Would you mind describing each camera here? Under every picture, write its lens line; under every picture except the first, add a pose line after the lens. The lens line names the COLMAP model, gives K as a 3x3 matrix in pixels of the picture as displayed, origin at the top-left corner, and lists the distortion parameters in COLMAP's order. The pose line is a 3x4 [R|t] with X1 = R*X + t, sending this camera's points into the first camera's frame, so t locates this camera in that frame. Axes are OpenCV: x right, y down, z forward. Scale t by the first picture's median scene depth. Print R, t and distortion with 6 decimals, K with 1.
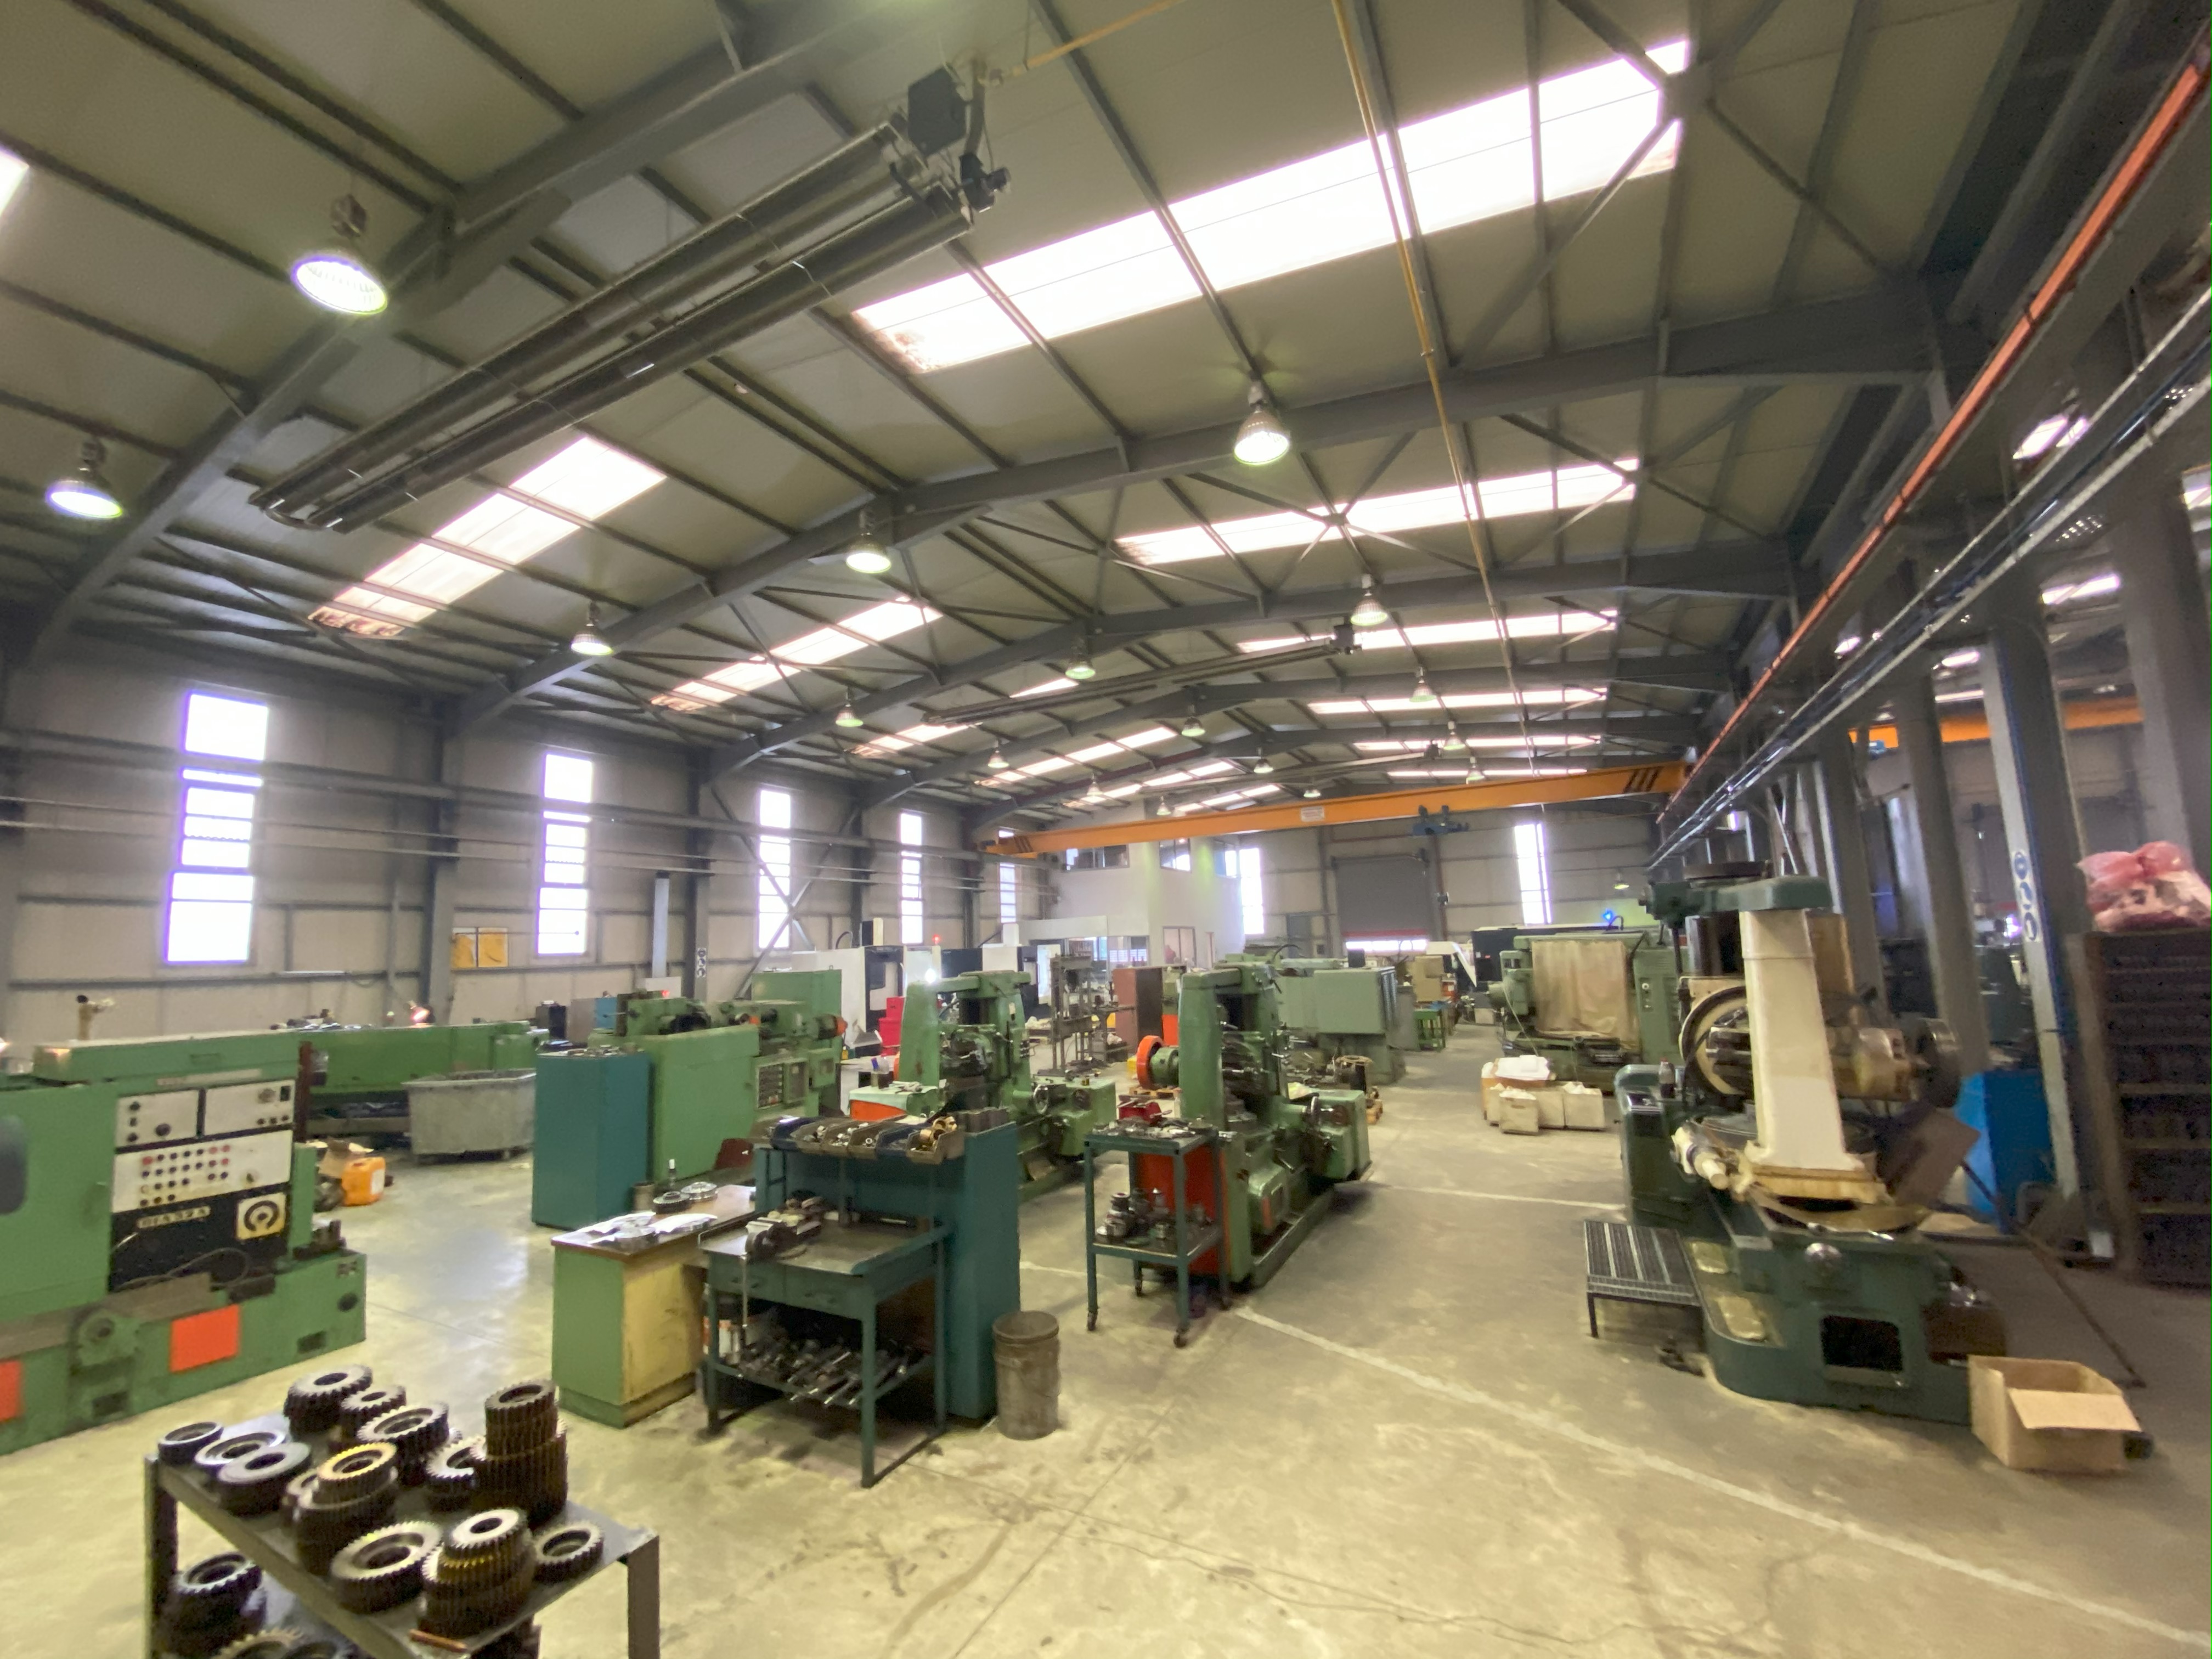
lens RADIAL K [[905.3, 0, 1106.0], [0, 905.3, 829.5], [0, 0, 1]] dist [-0.000304, -0.000062]
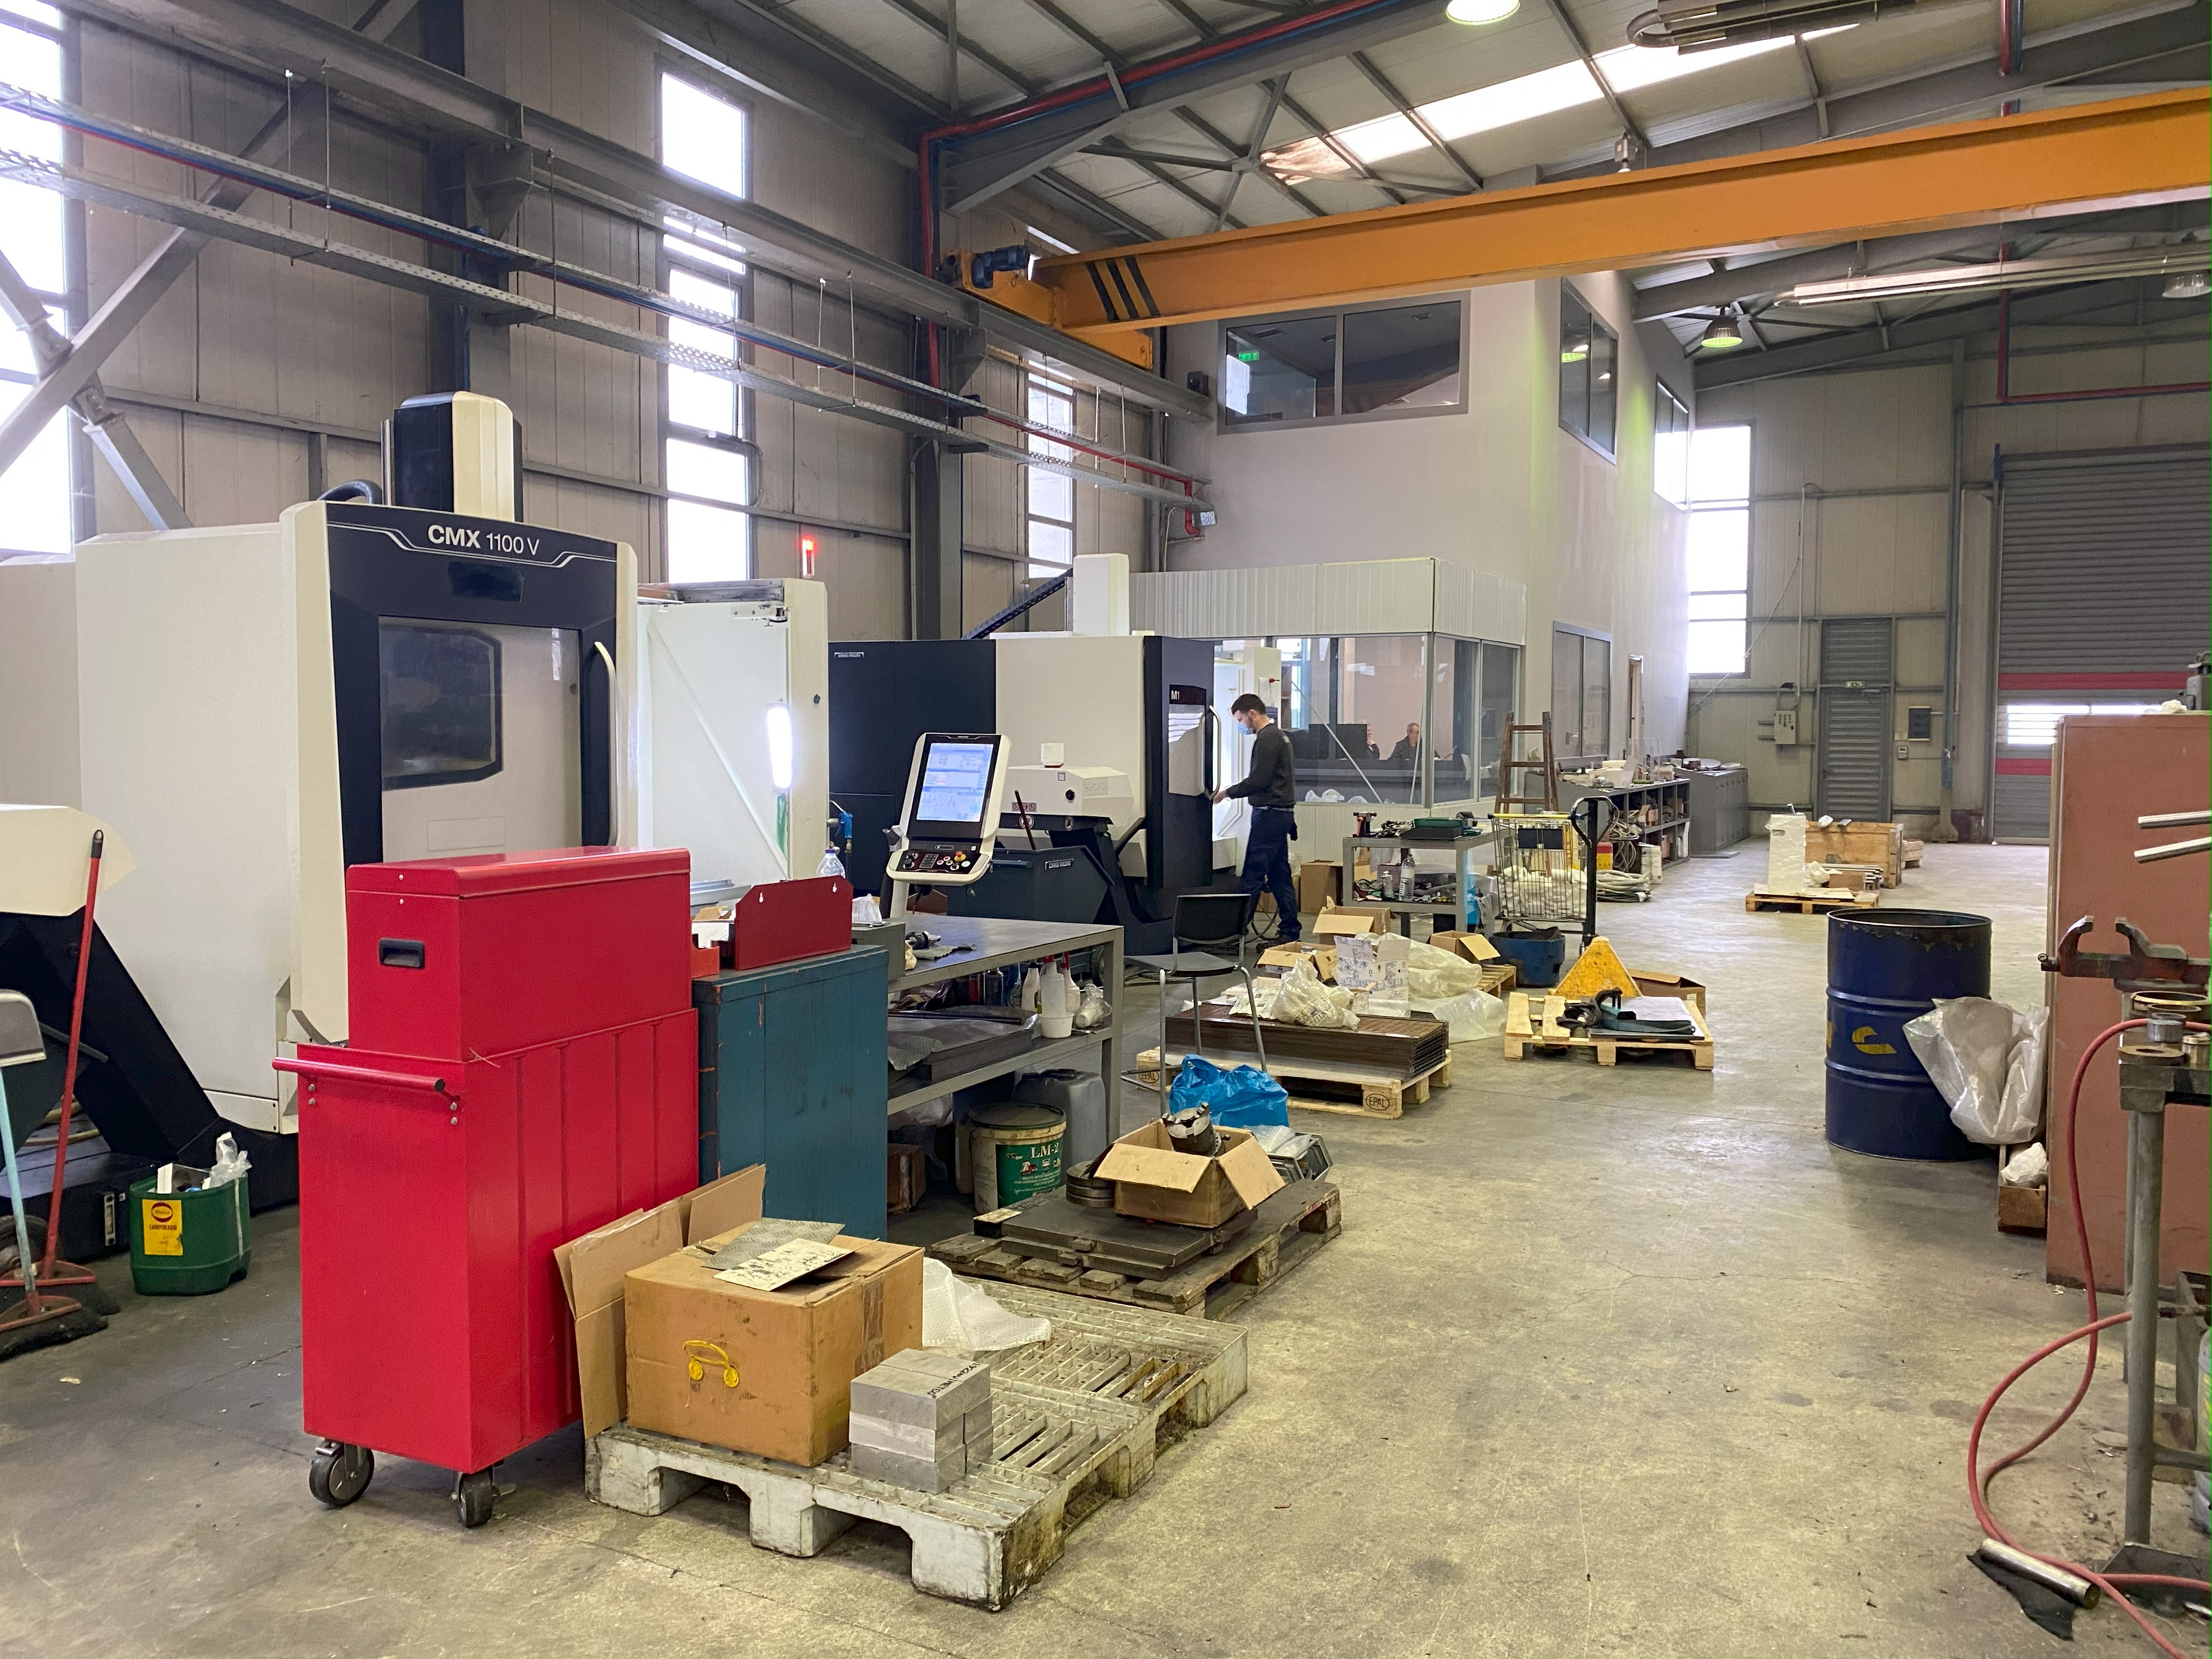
lens RADIAL K [[1686.8, 0, 1106.0], [0, 1686.8, 829.5], [0, 0, 1]] dist [-0.000433, -0.000009]
pose [[0.999247, 0.038573, 0.004304, -0.102756], [-0.038696, 0.981518, 0.187418, 0.092952], [0.003005, -0.187443, 0.982271, 0.529352]]
